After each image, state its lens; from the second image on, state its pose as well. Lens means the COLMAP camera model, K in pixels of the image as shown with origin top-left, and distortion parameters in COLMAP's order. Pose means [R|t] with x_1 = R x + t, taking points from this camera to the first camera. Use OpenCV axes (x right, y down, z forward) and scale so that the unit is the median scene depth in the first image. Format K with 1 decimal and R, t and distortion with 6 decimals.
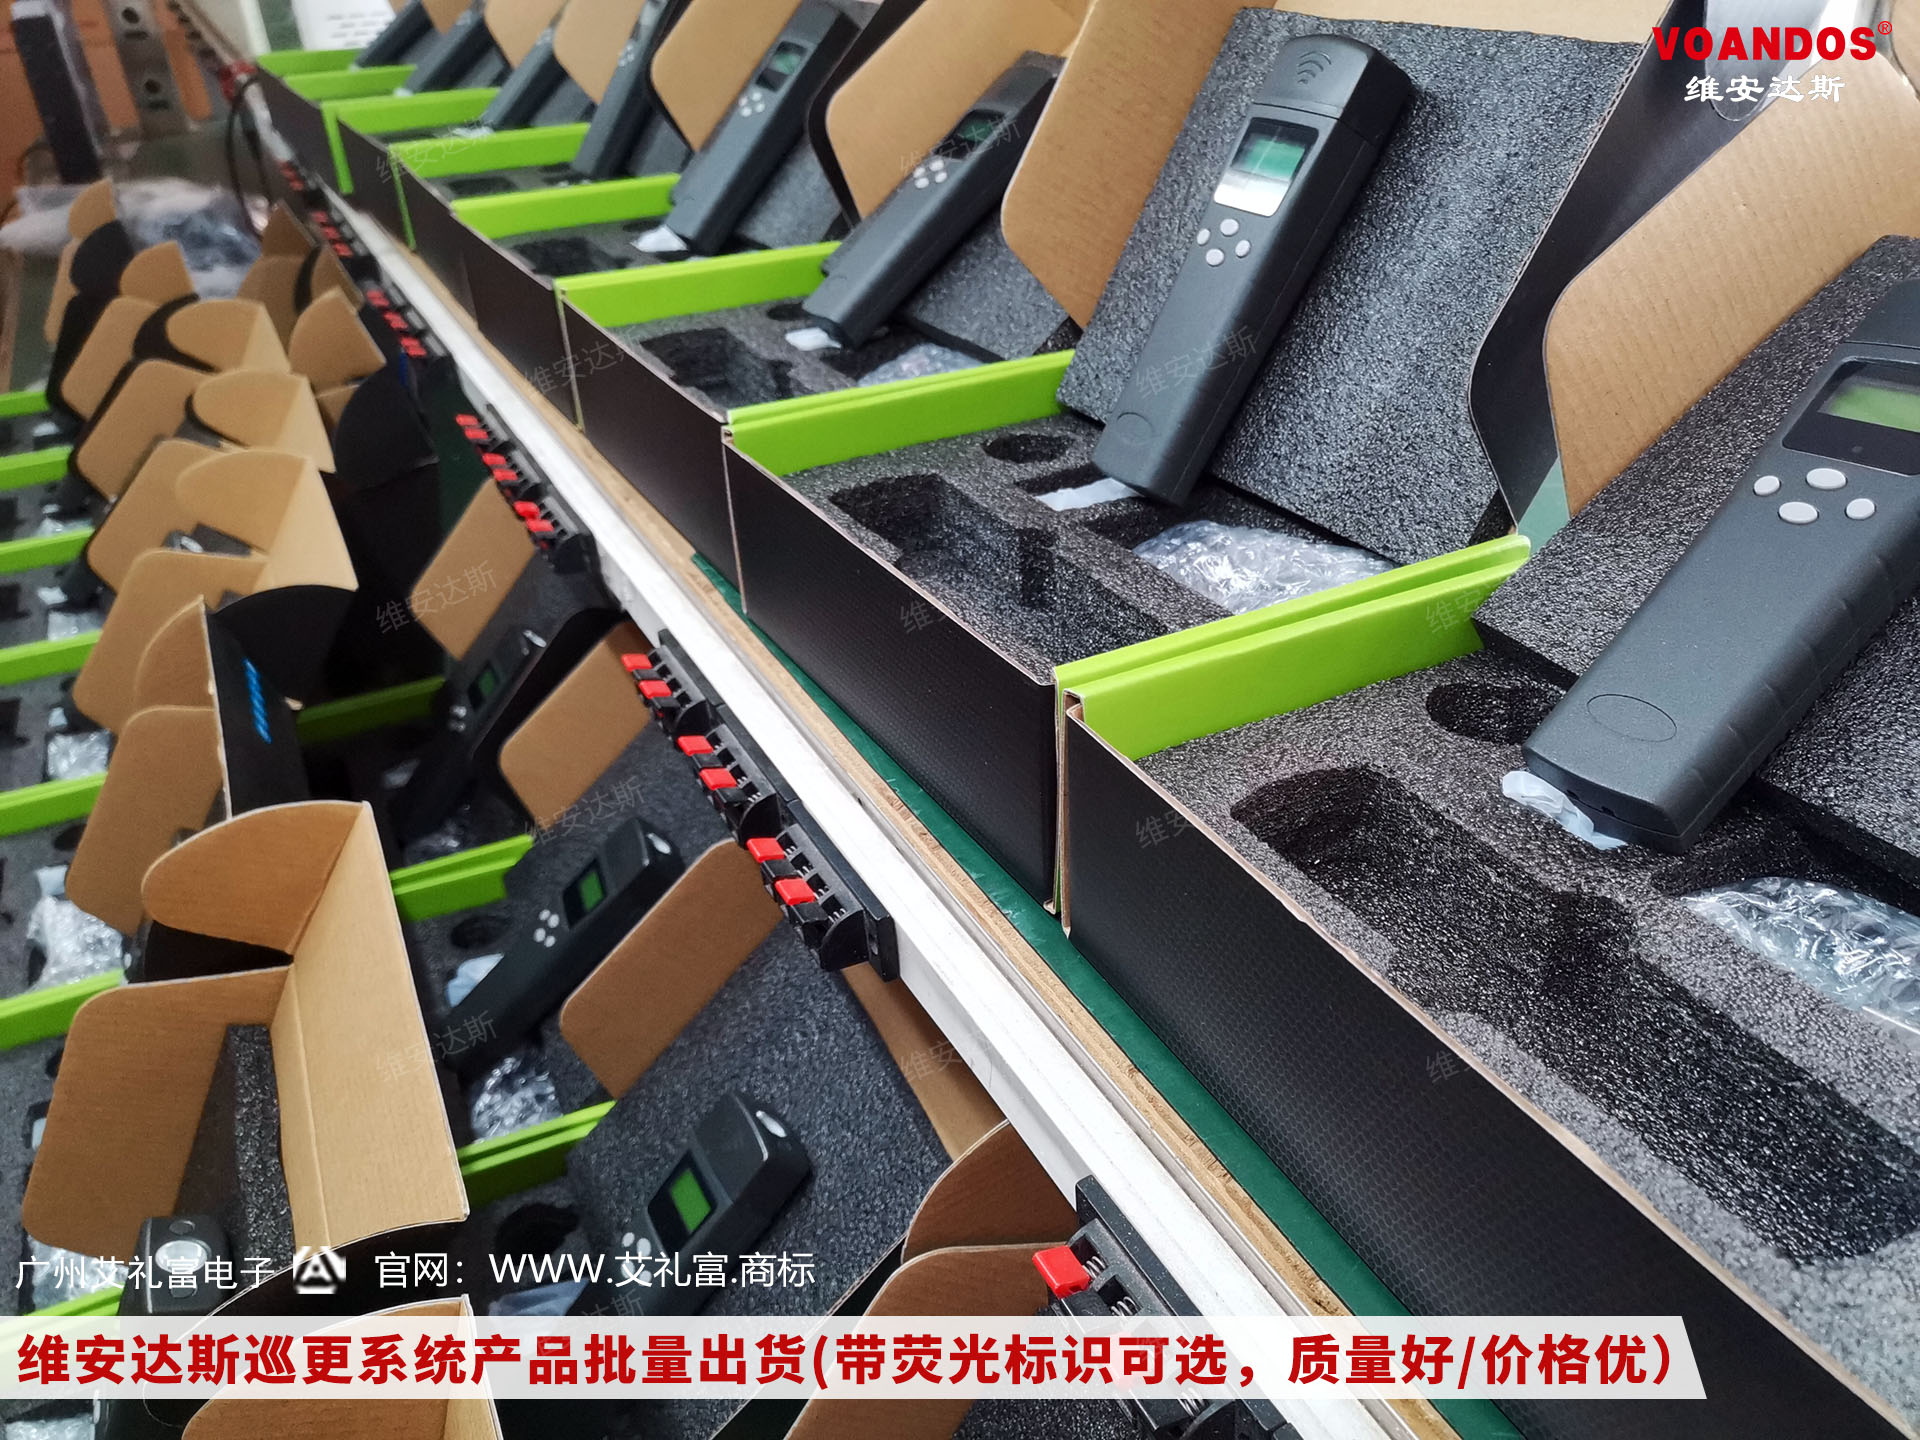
lens RADIAL K [[1460.4, 0, 984.2], [0, 1460.4, 755.9], [0, 0, 1]] dist [-0.013424, -0.010561]
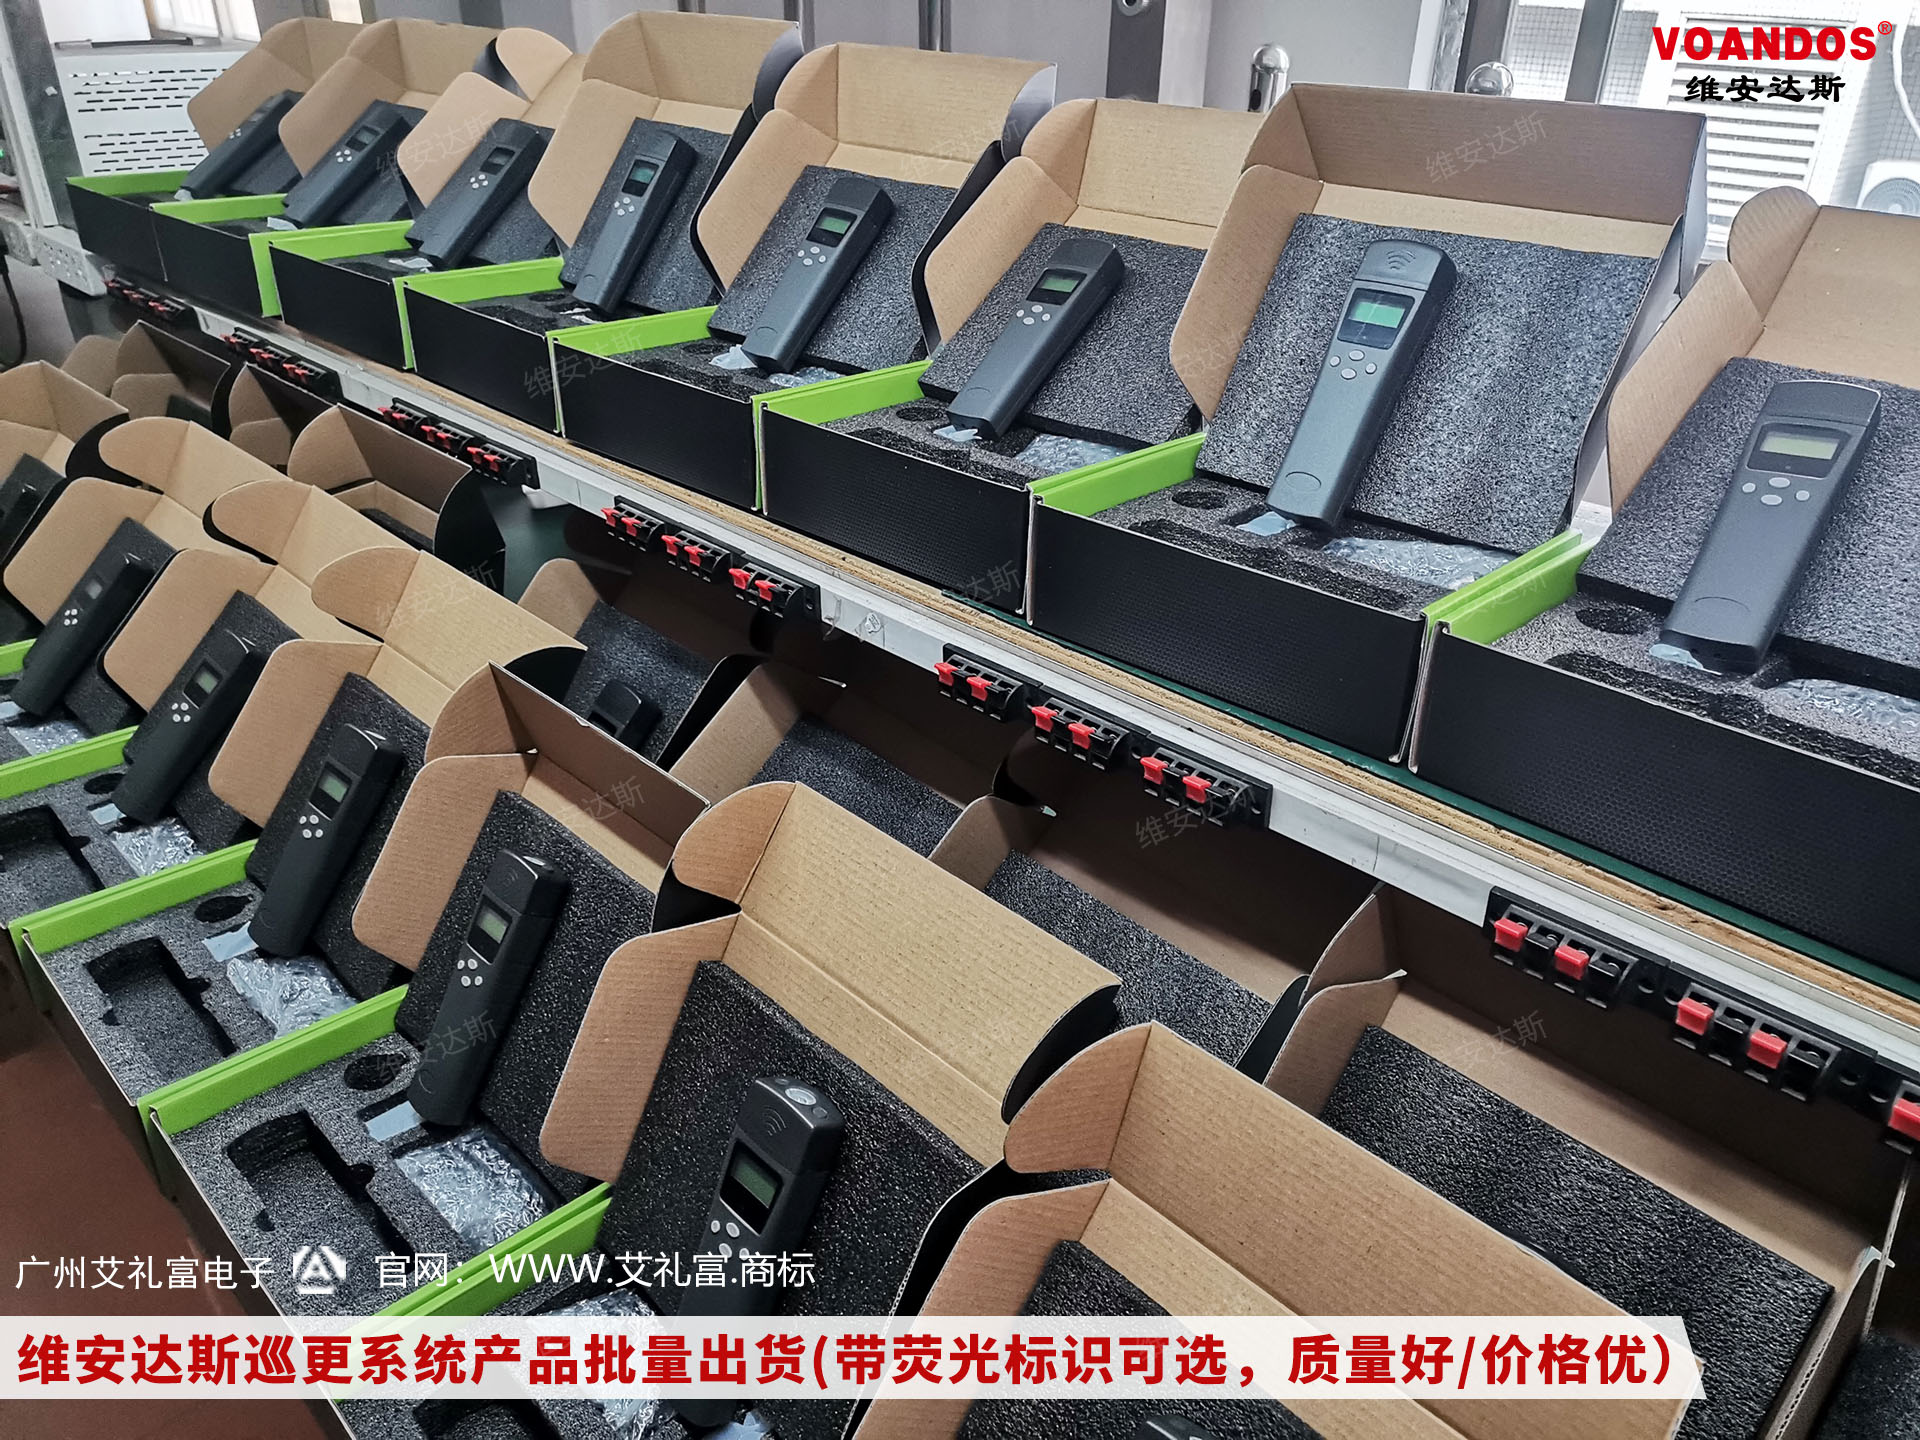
lens RADIAL K [[1460.4, 0, 956.4], [0, 1460.4, 718.8], [0, 0, 1]] dist [-0.013424, -0.010561]
pose [[0.955336, -0.093963, 0.280186, -0.713958], [0.115000, 0.991577, -0.059577, 0.078843], [-0.272228, 0.089137, 0.958095, -0.374089]]
